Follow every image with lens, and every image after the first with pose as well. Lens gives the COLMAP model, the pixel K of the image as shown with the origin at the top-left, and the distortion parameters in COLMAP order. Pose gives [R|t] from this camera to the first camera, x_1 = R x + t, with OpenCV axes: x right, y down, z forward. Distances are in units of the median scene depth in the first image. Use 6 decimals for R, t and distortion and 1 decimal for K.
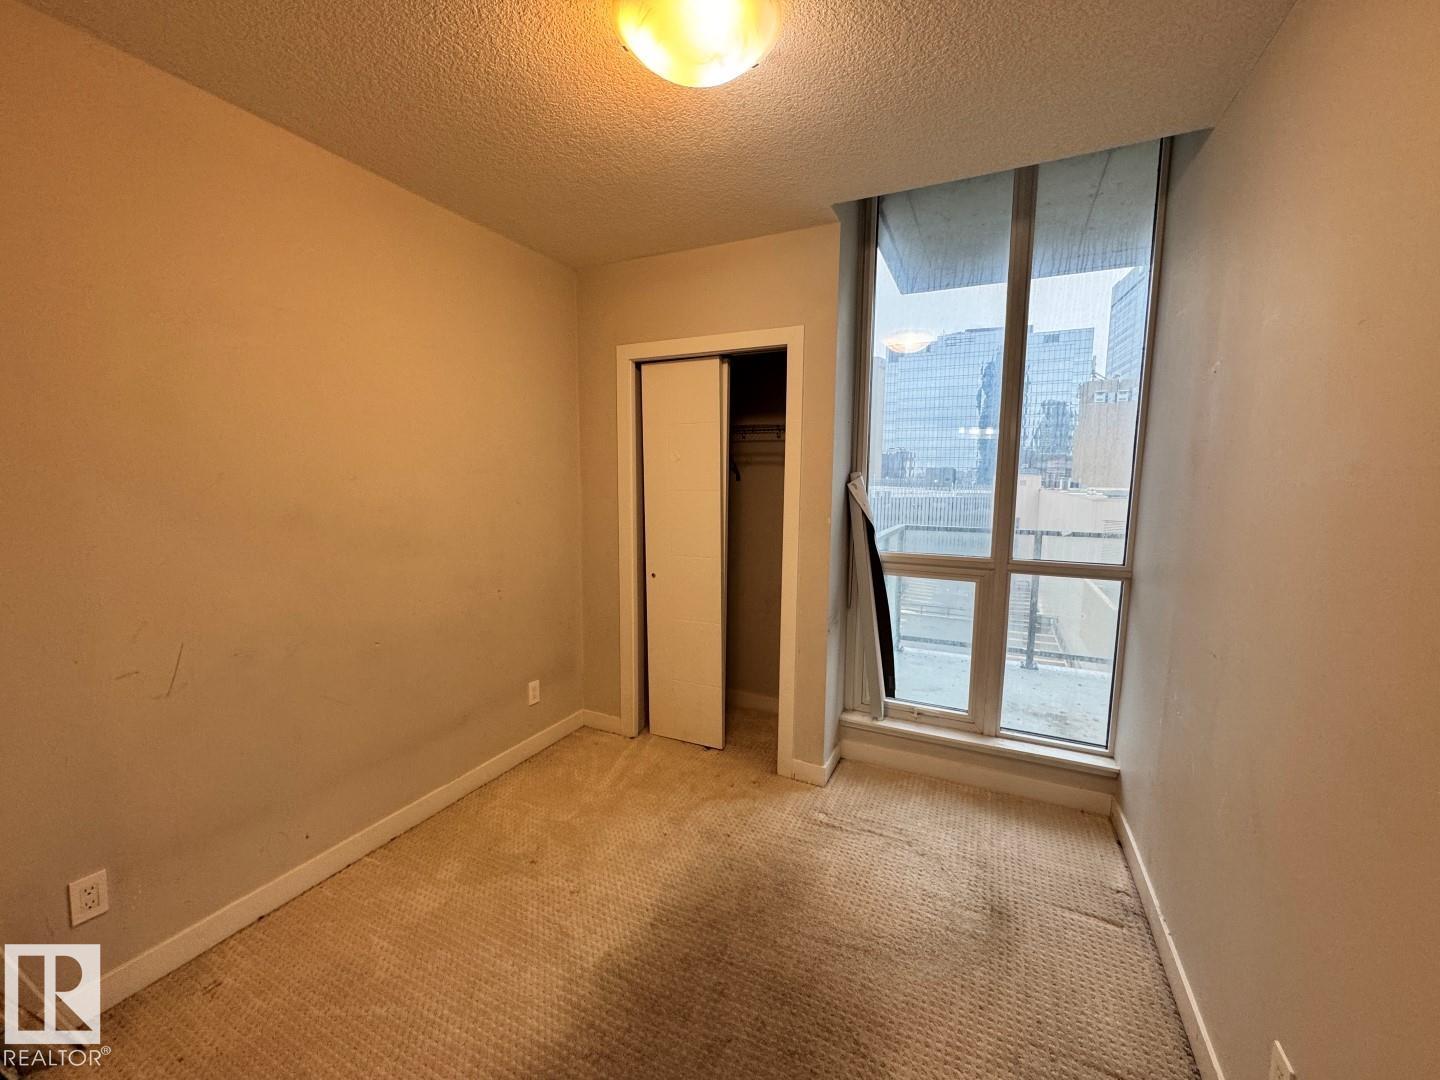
lens RADIAL K [[571.2, 0, 720.0], [0, 571.2, 540.0], [0, 0, 1]] dist [-0.001285, -0.000548]
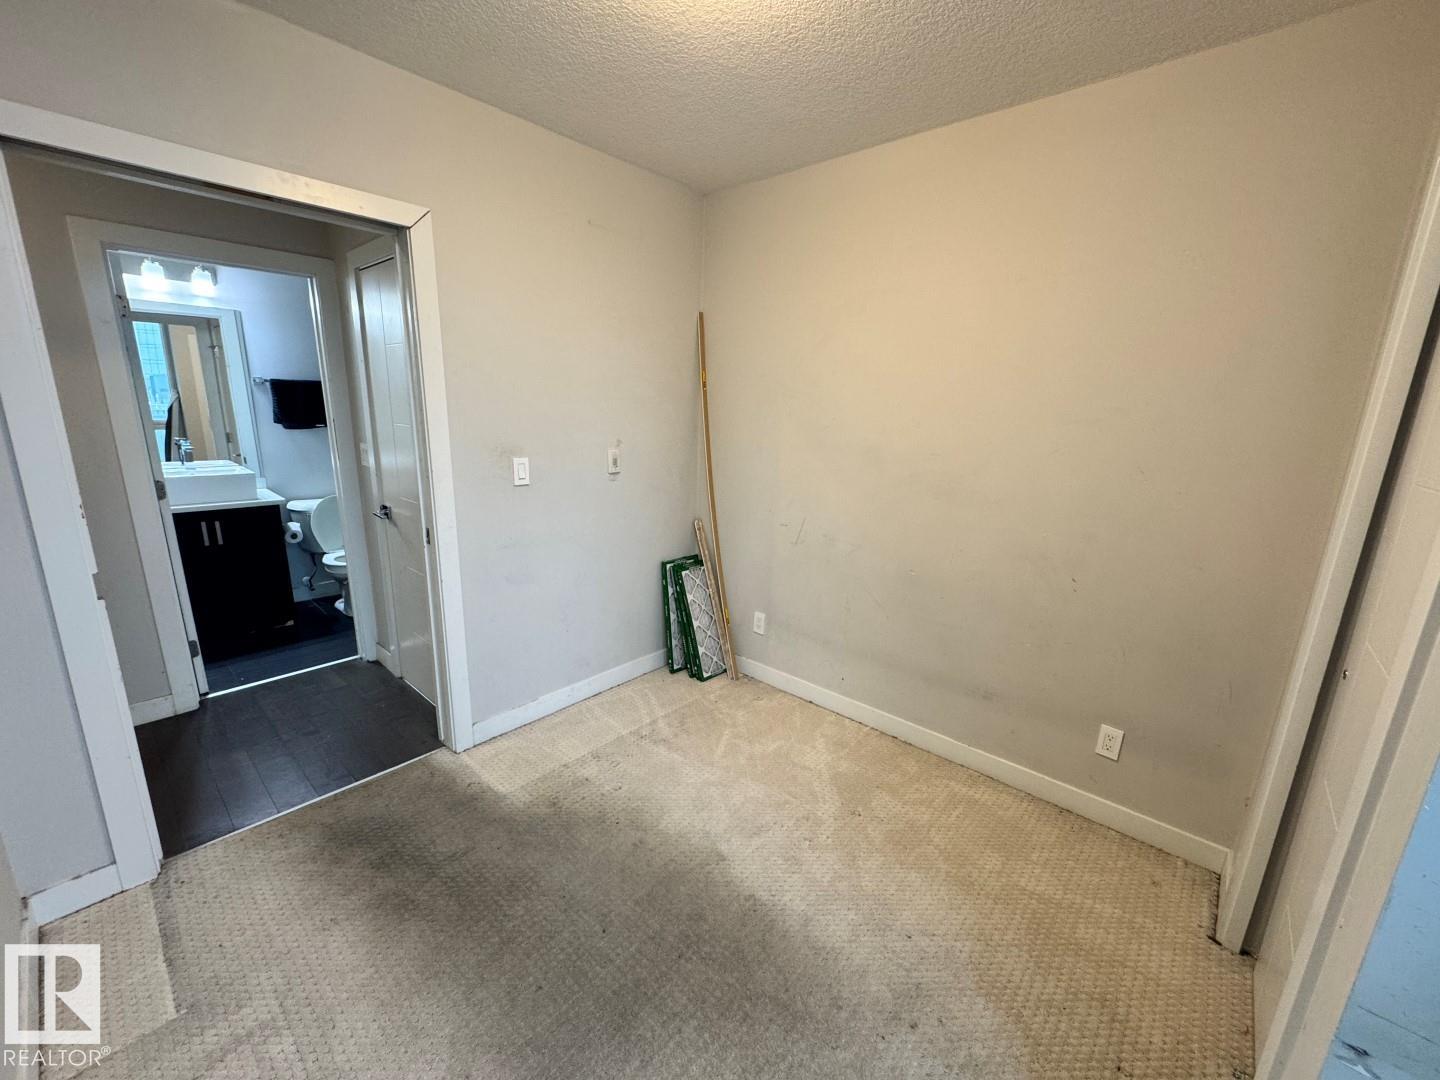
lens RADIAL K [[571.2, 0, 720.0], [0, 571.2, 540.0], [0, 0, 1]] dist [-0.001285, -0.000548]
pose [[-0.278688, 0.201421, -0.939022, 0.500938], [-0.138763, 0.959054, 0.246901, -0.095785], [0.950304, 0.199109, -0.239327, 0.785976]]
